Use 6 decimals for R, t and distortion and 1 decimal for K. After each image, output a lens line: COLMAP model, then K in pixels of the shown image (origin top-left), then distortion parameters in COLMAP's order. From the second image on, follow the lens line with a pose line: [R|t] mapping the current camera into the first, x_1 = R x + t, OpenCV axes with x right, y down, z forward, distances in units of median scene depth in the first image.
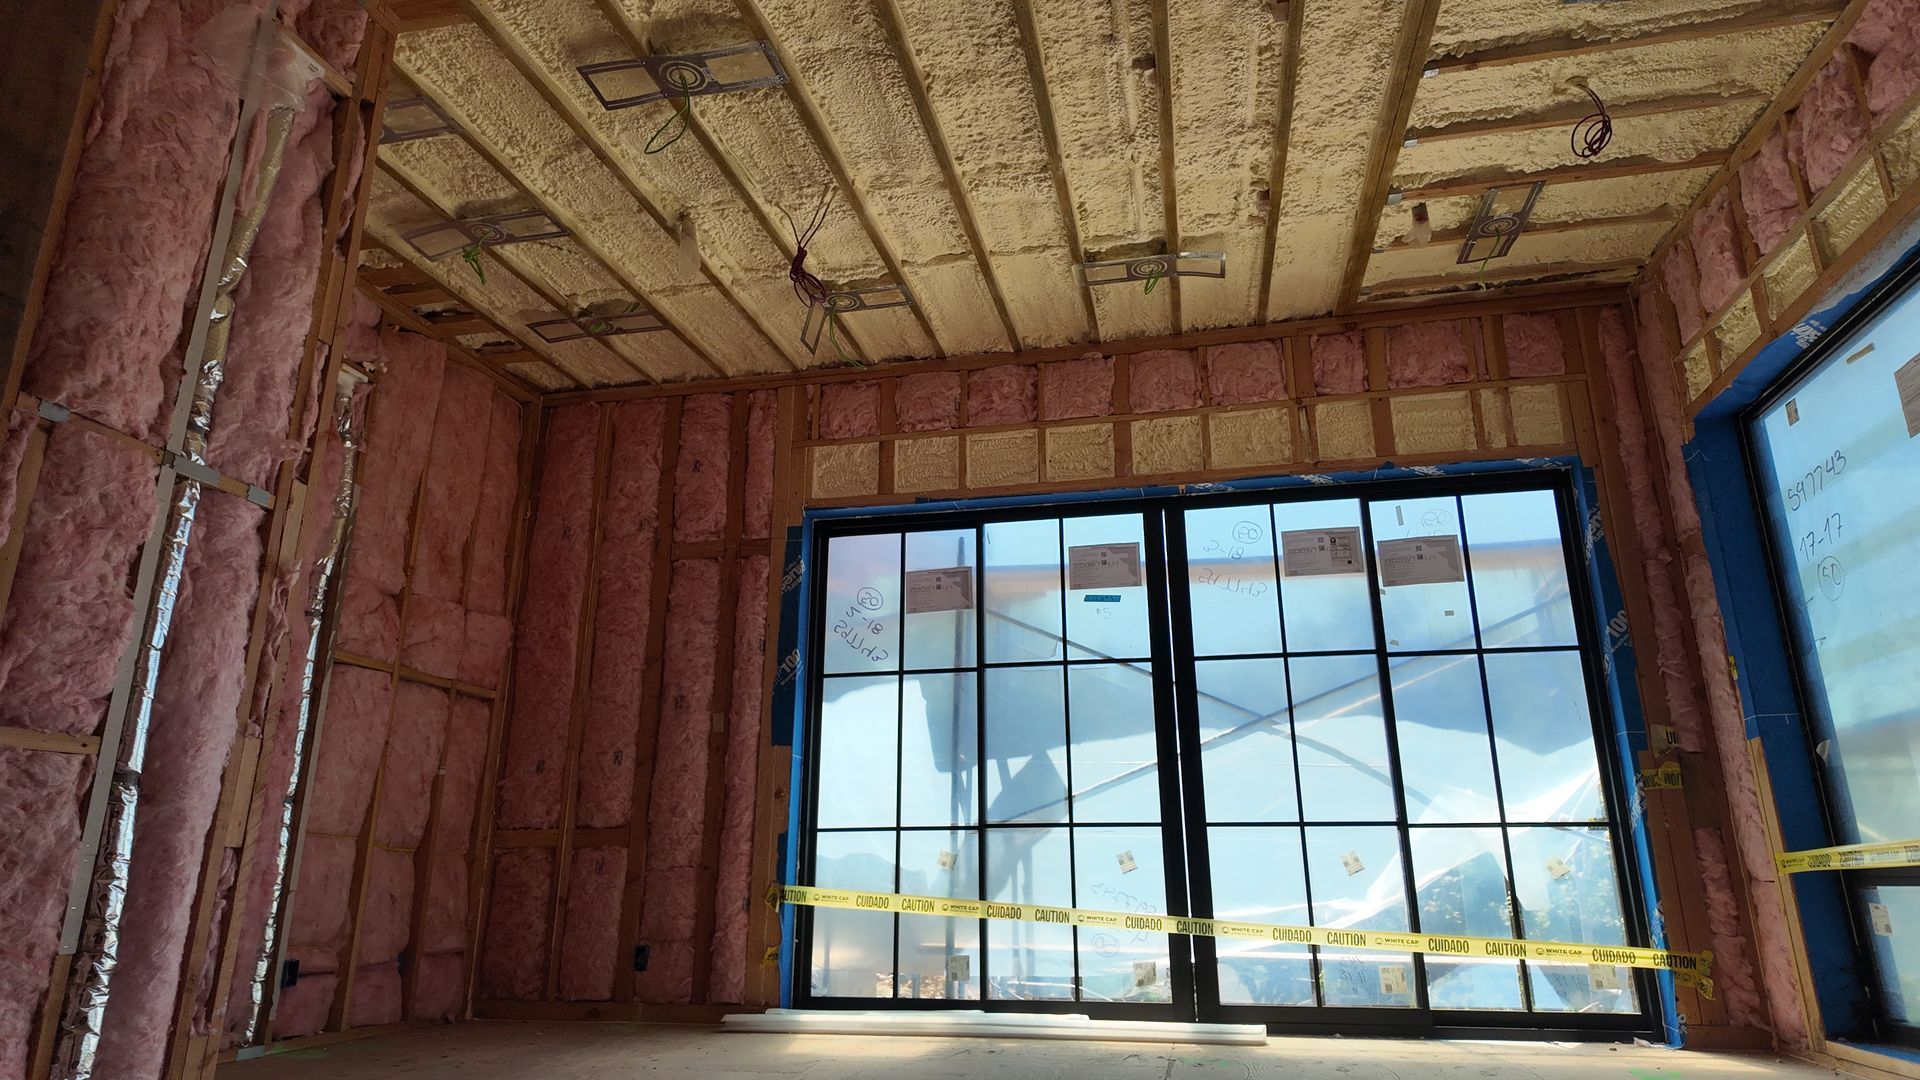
lens RADIAL K [[1104.9, 0, 917.7], [0, 1104.9, 541.1], [0, 0, 1]] dist [0.036121, -0.029834]
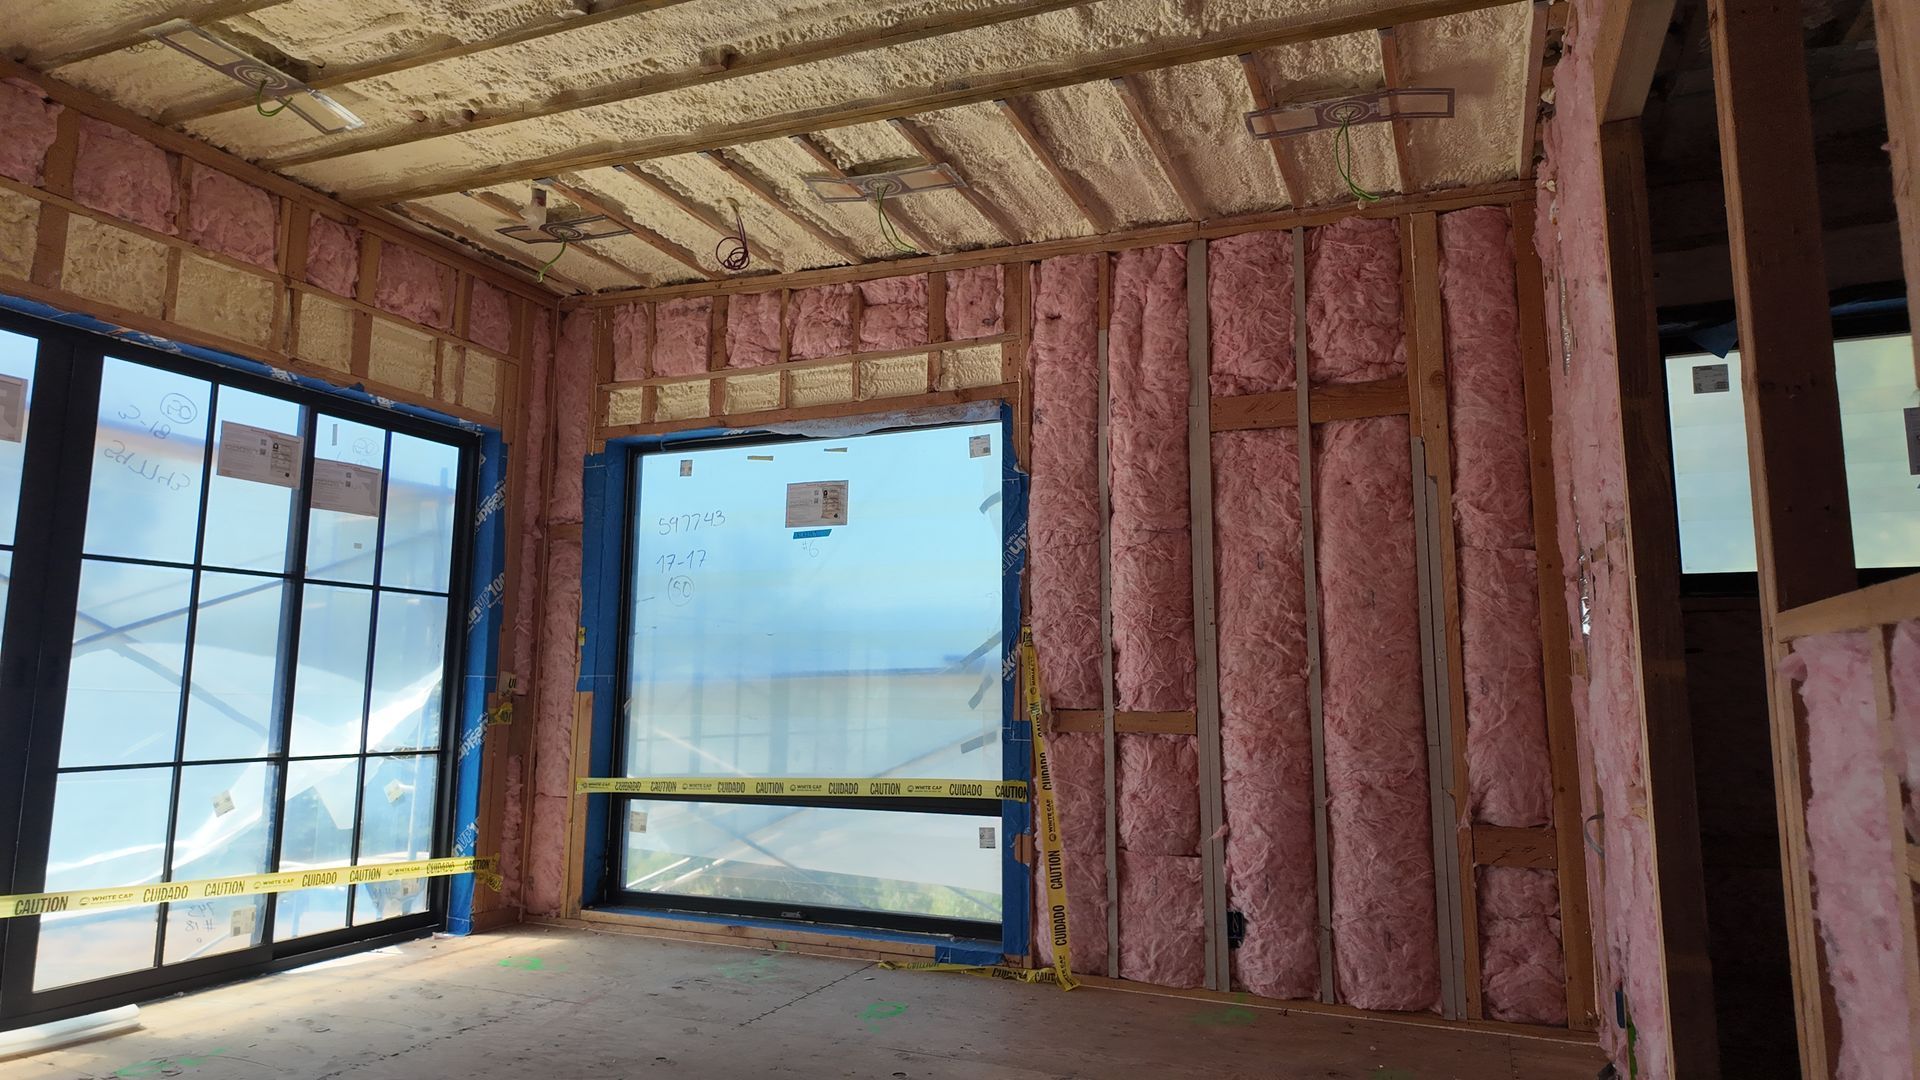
lens RADIAL K [[1189.7, 0, 966.0], [0, 1189.7, 527.5], [0, 0, 1]] dist [0.007597, -0.001584]
pose [[0.163477, 0.132057, 0.977669, -0.541509], [-0.284936, 0.955087, -0.081362, -0.021620], [-0.944503, -0.265272, 0.193763, 0.329617]]
